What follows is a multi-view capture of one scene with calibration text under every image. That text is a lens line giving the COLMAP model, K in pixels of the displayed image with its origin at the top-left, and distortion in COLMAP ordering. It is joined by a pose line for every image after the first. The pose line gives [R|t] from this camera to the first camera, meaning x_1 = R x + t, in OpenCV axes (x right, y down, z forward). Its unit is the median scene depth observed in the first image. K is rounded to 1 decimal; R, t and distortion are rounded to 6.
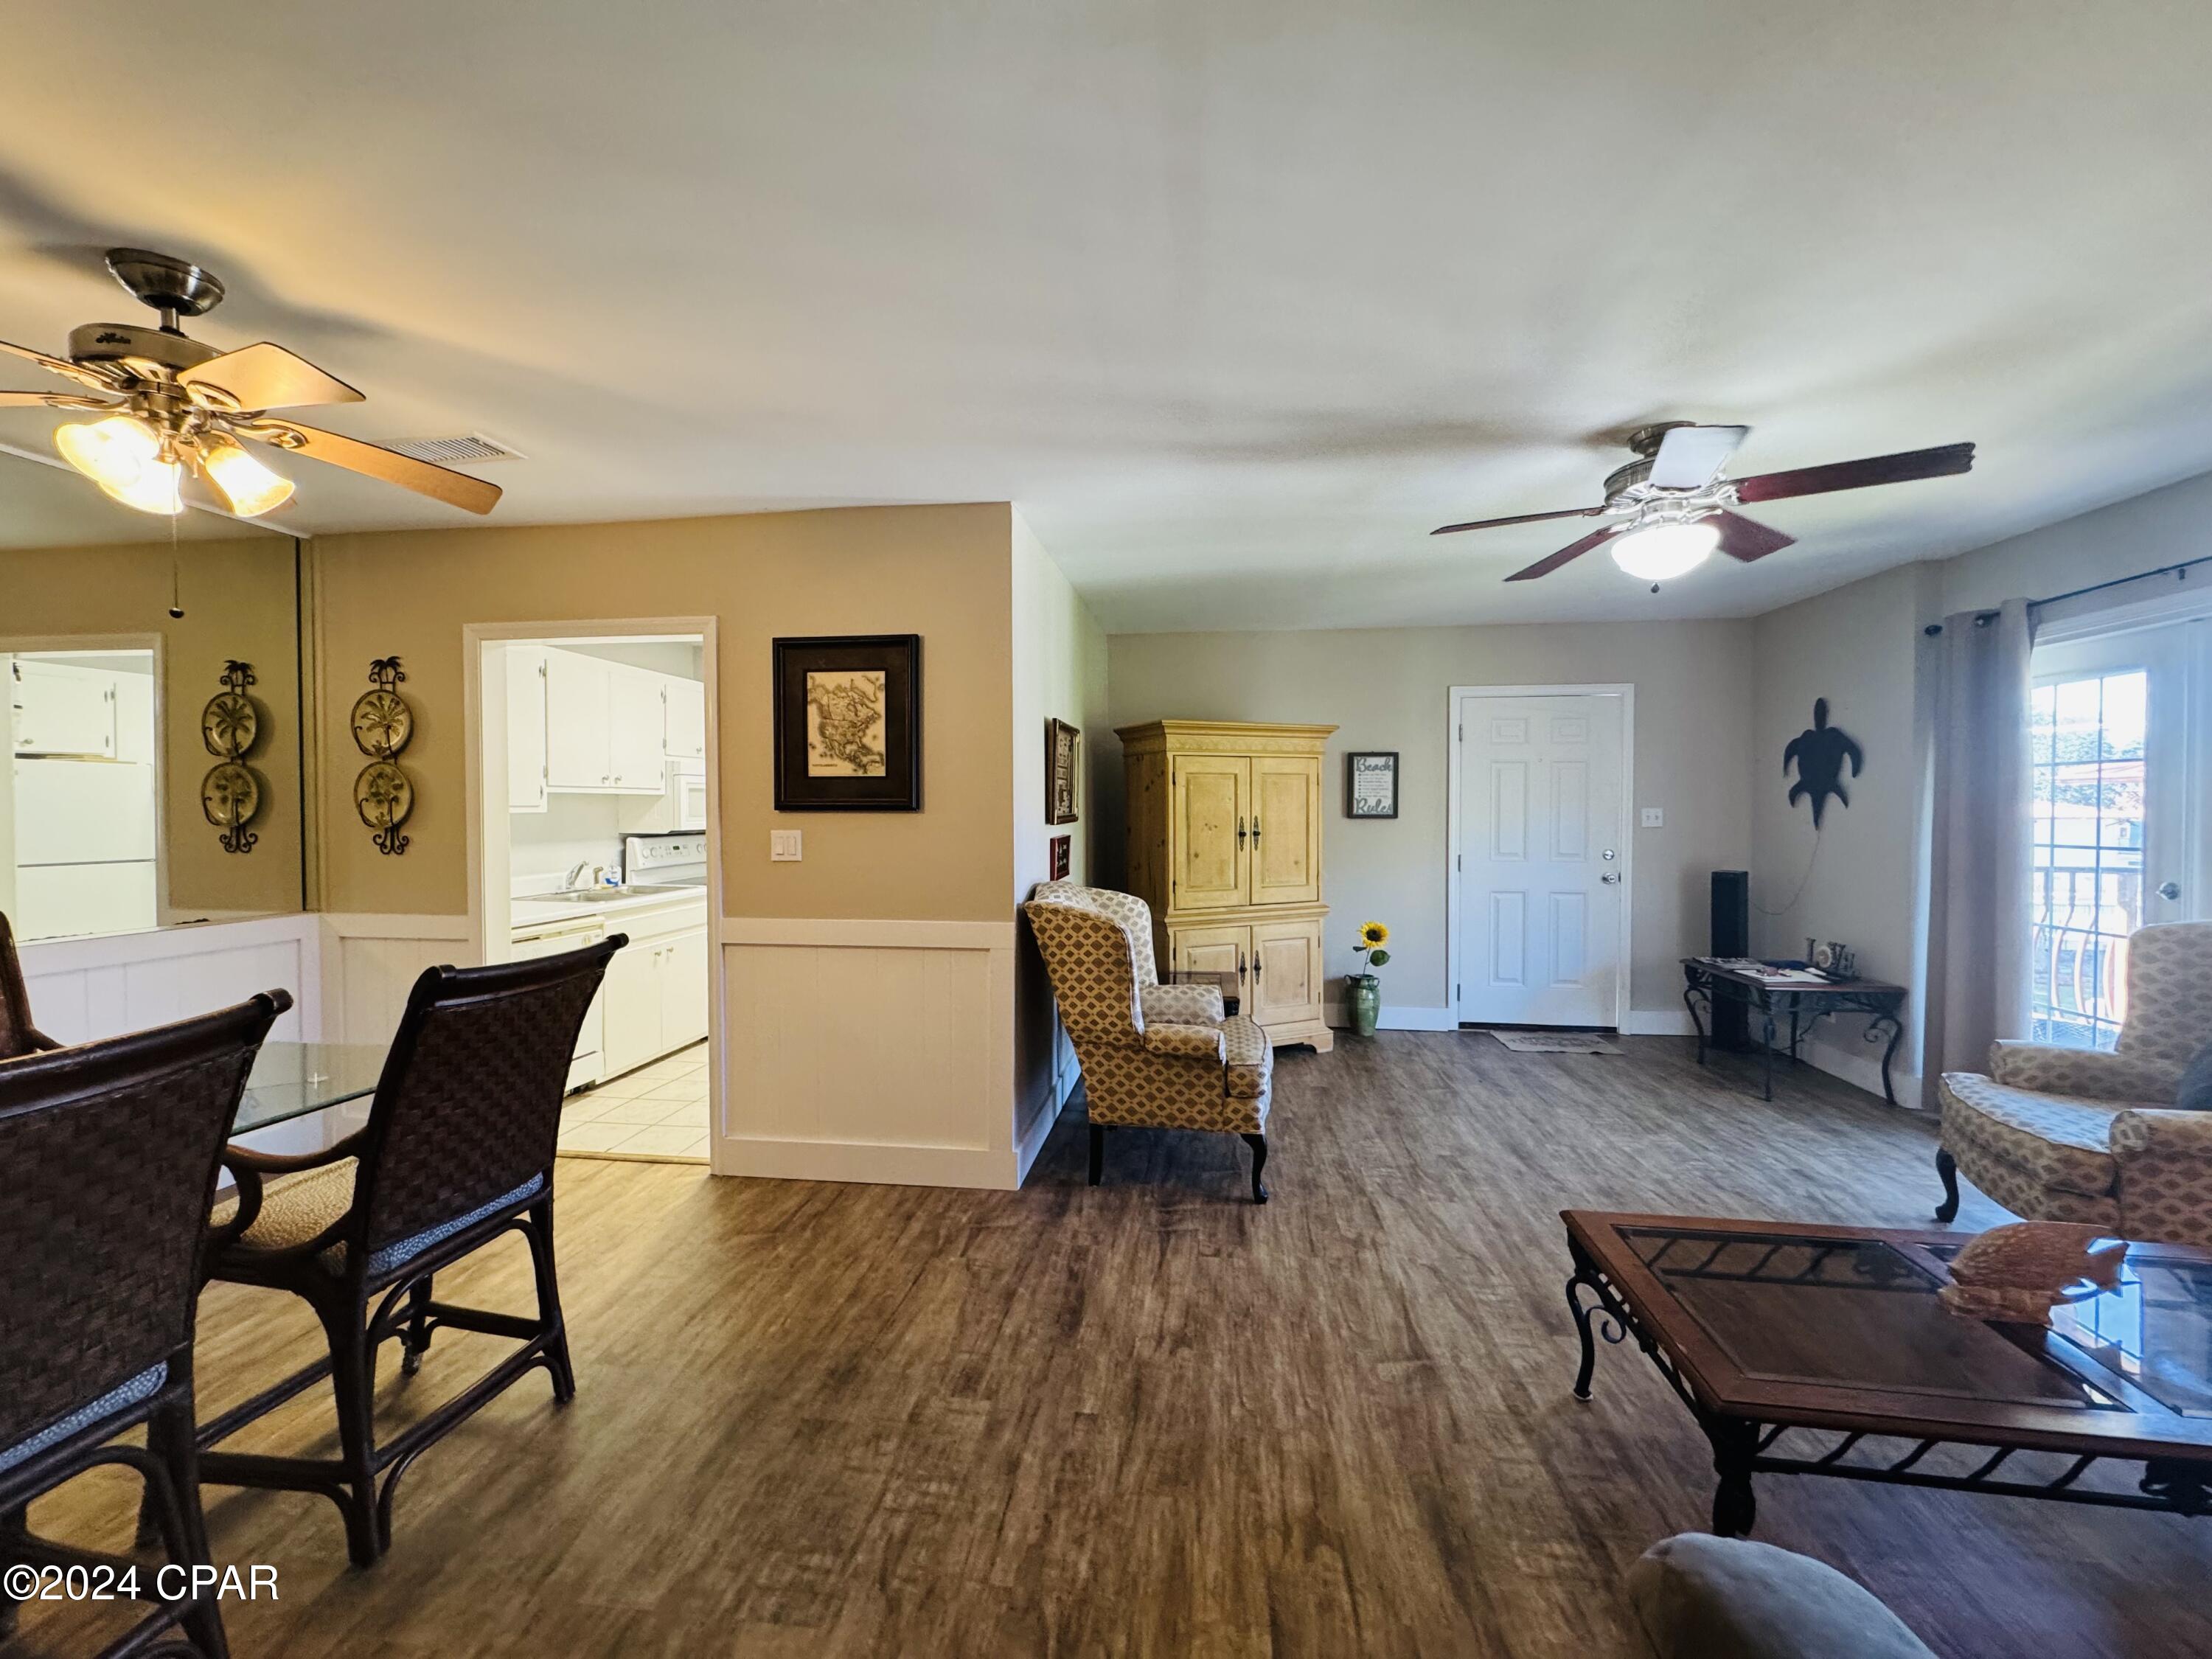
lens RADIAL K [[878.7, 0, 1112.6], [0, 878.7, 830.7], [0, 0, 1]] dist [-0.004074, 0.000451]
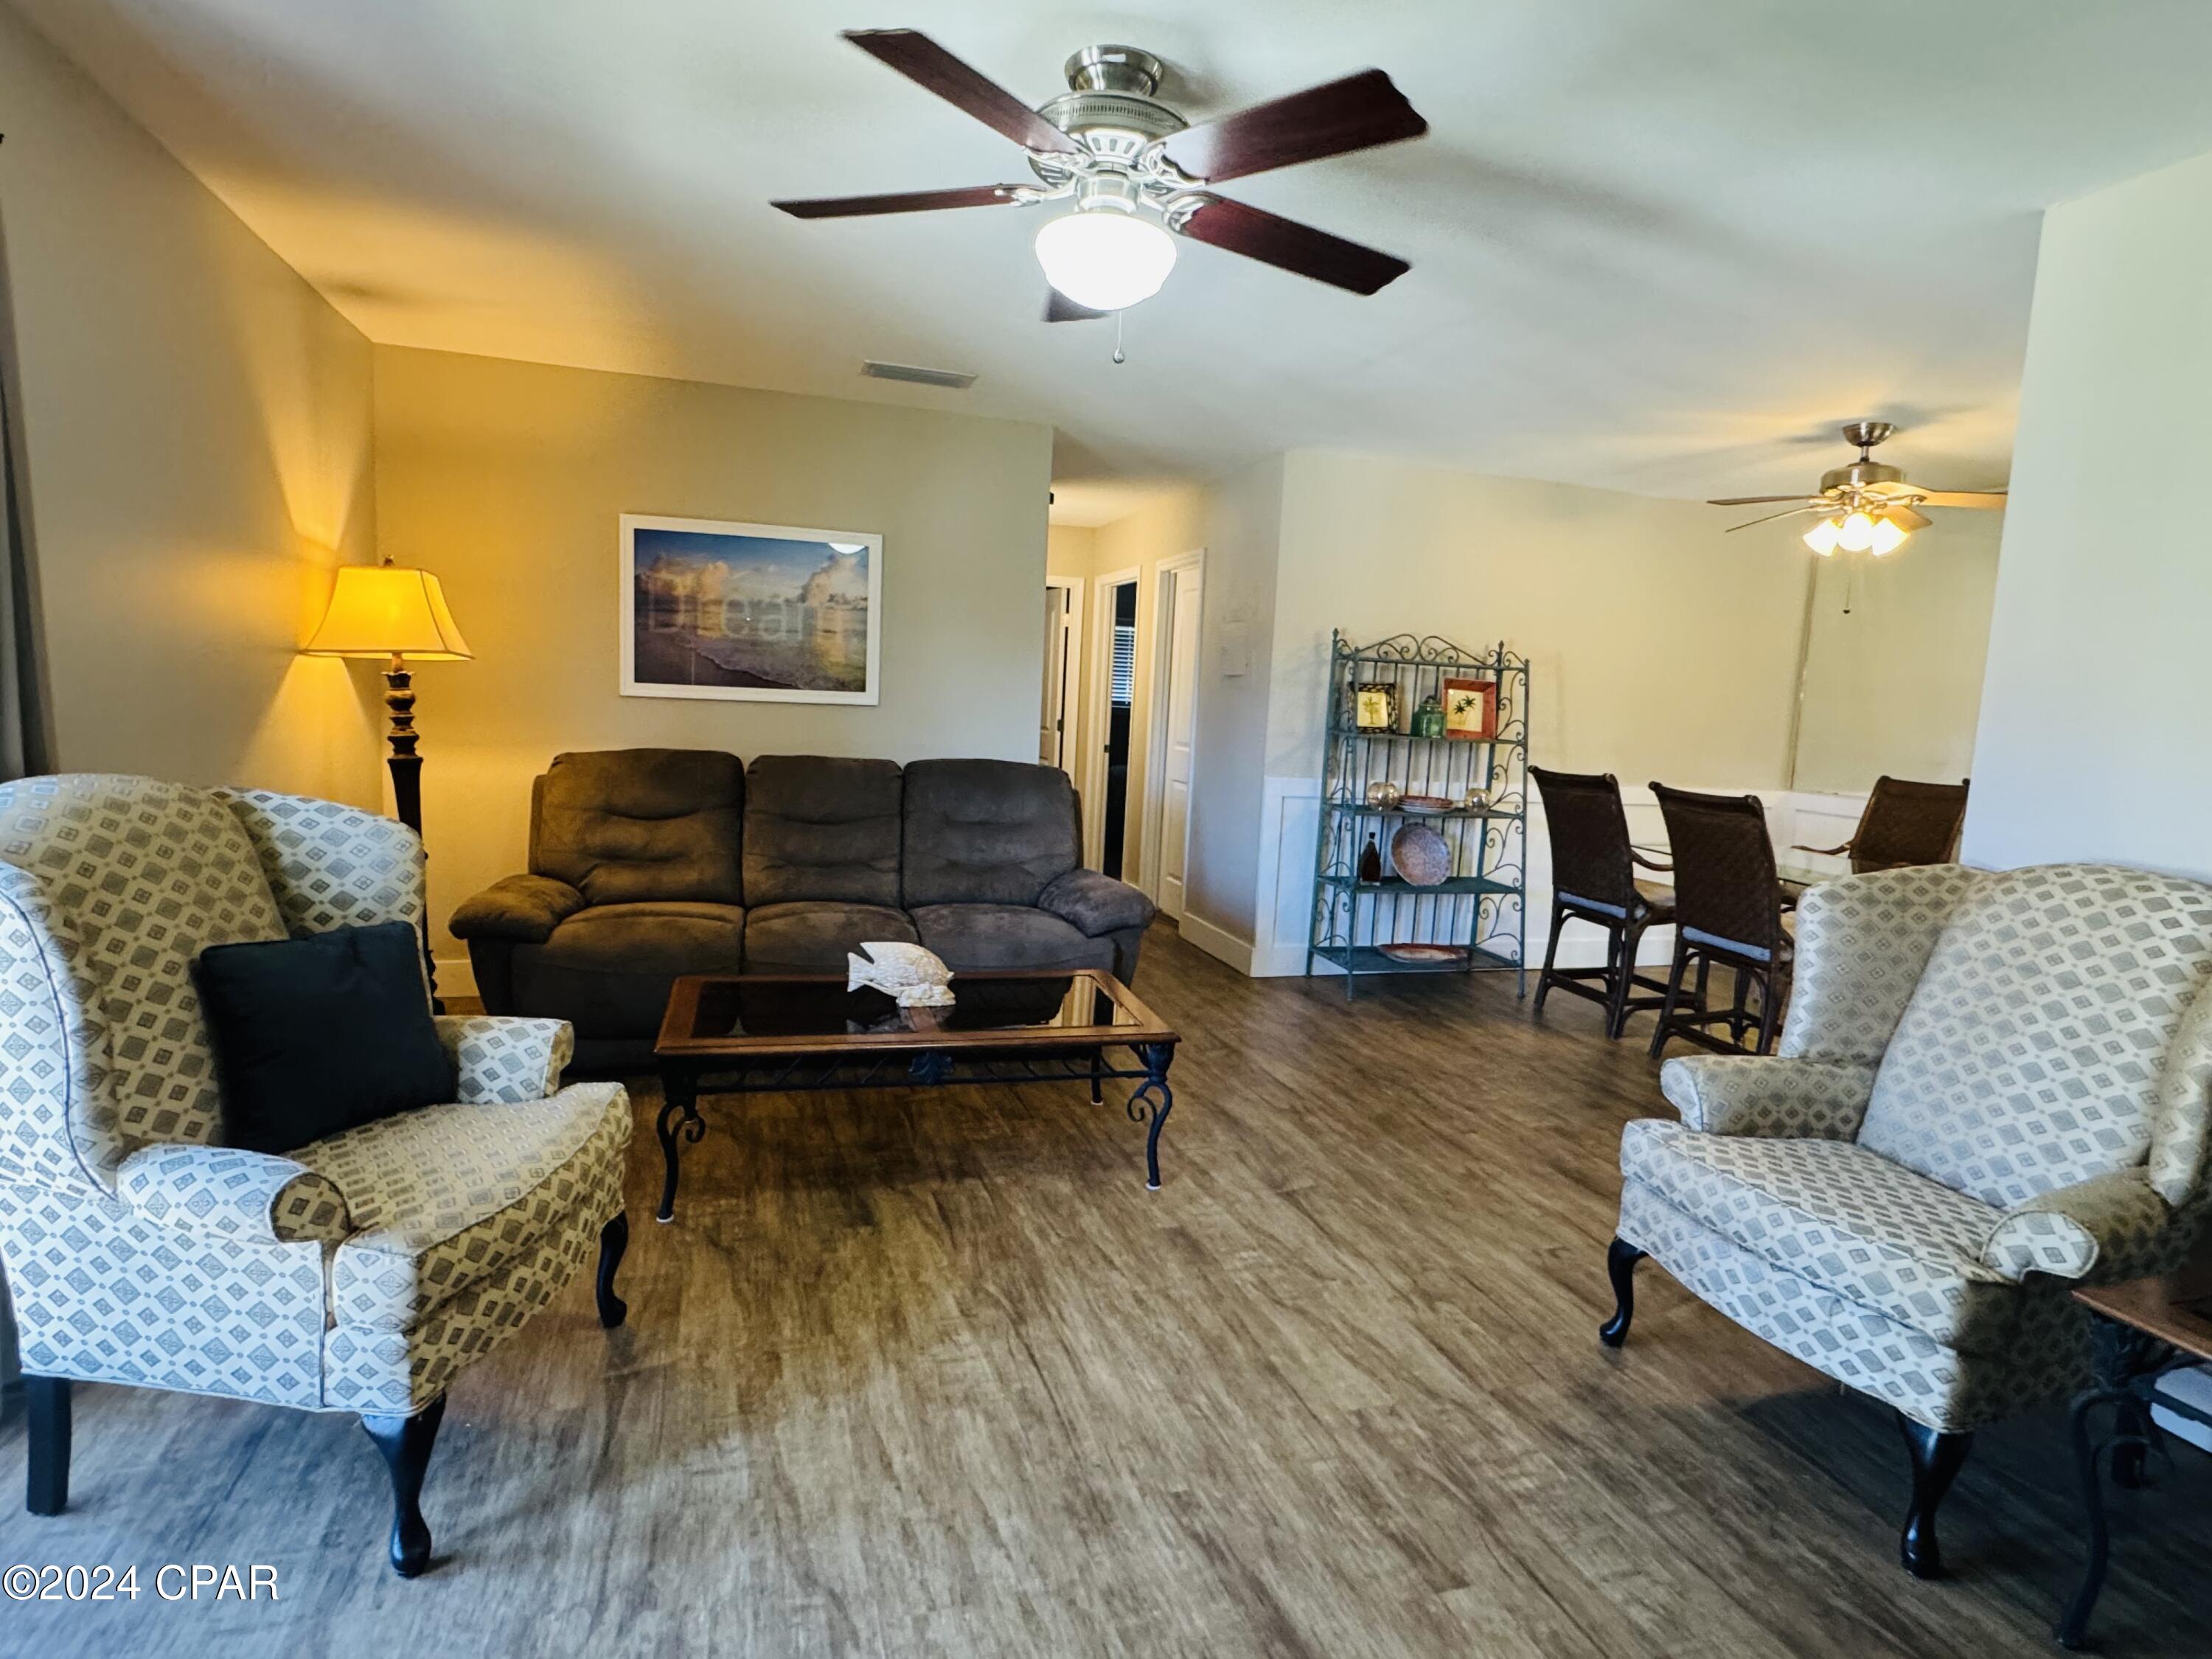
lens RADIAL K [[1166.6, 0, 1099.4], [0, 1166.6, 810.6], [0, 0, 1]] dist [-0.003543, -0.000244]
pose [[-0.908480, -0.002106, -0.417922, 0.686754], [-0.059501, 0.990453, 0.124352, -0.021004], [0.413670, 0.137838, -0.899932, 1.260591]]
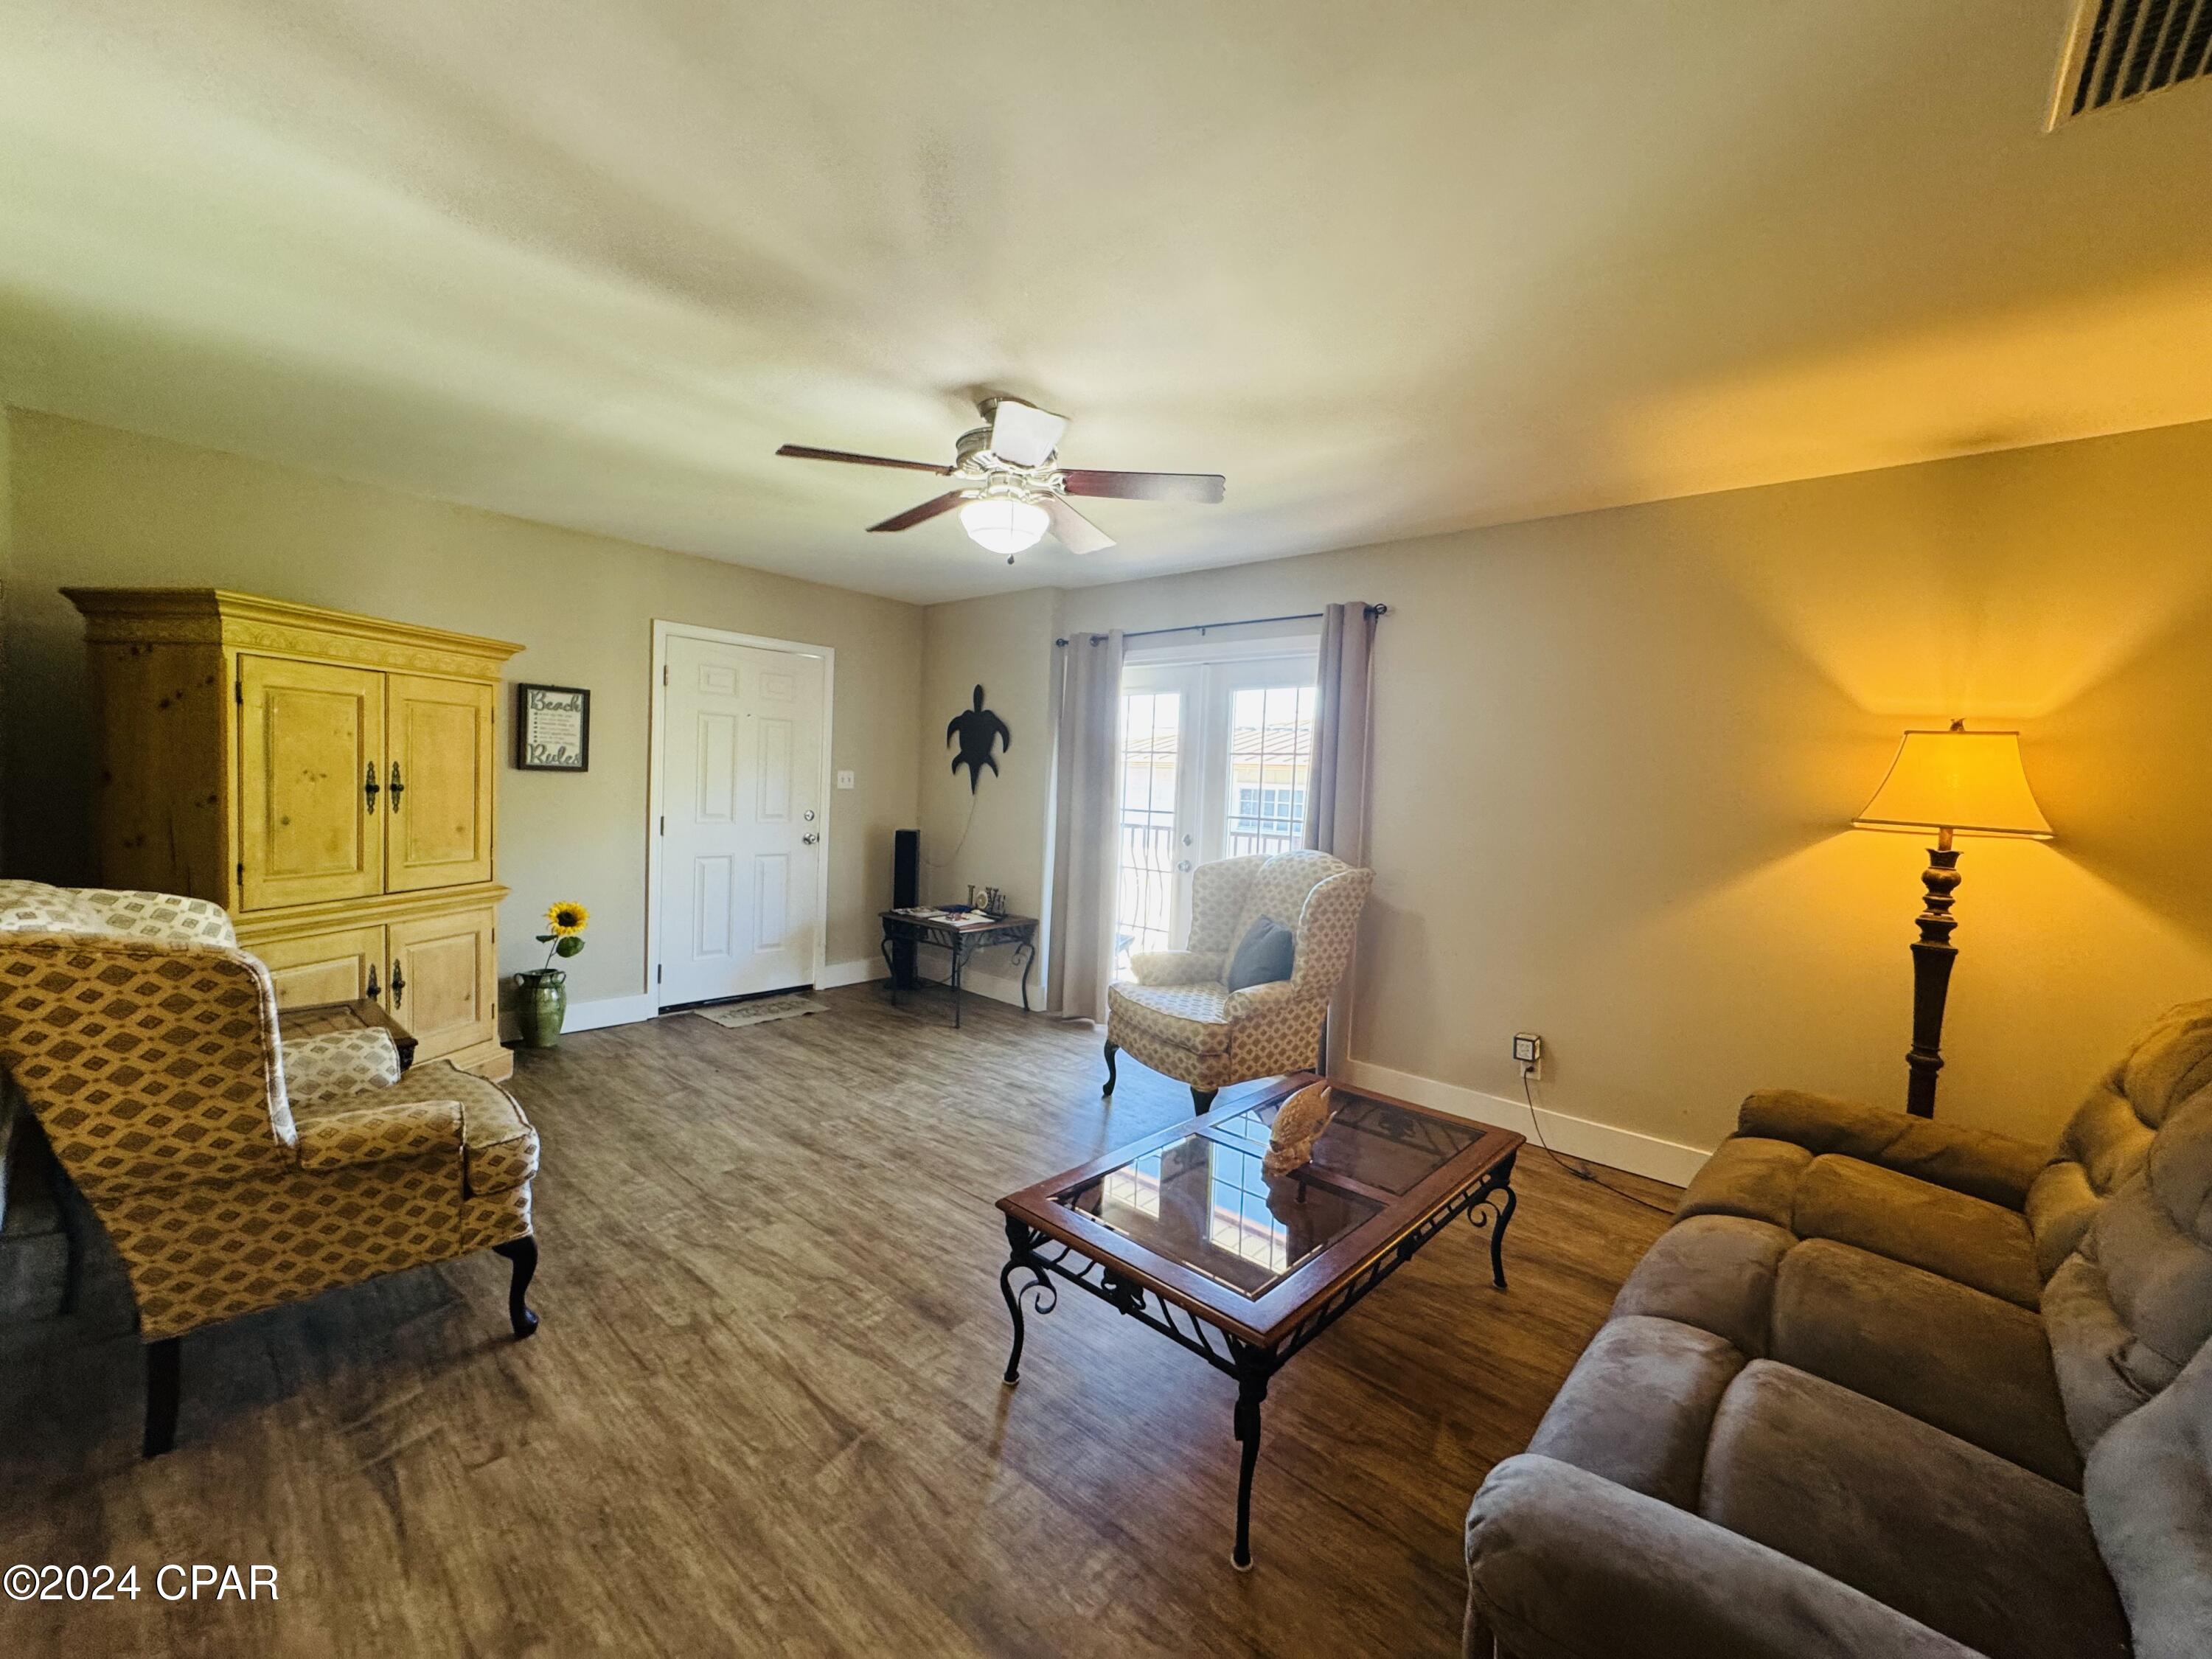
lens RADIAL K [[878.7, 0, 1104.9], [0, 878.7, 827.1], [0, 0, 1]] dist [-0.004074, 0.000451]
pose [[0.562241, -0.015922, 0.826820, -0.110565], [-0.022739, 0.999139, 0.034703, -0.002897], [-0.826661, -0.038313, 0.561394, 0.214650]]
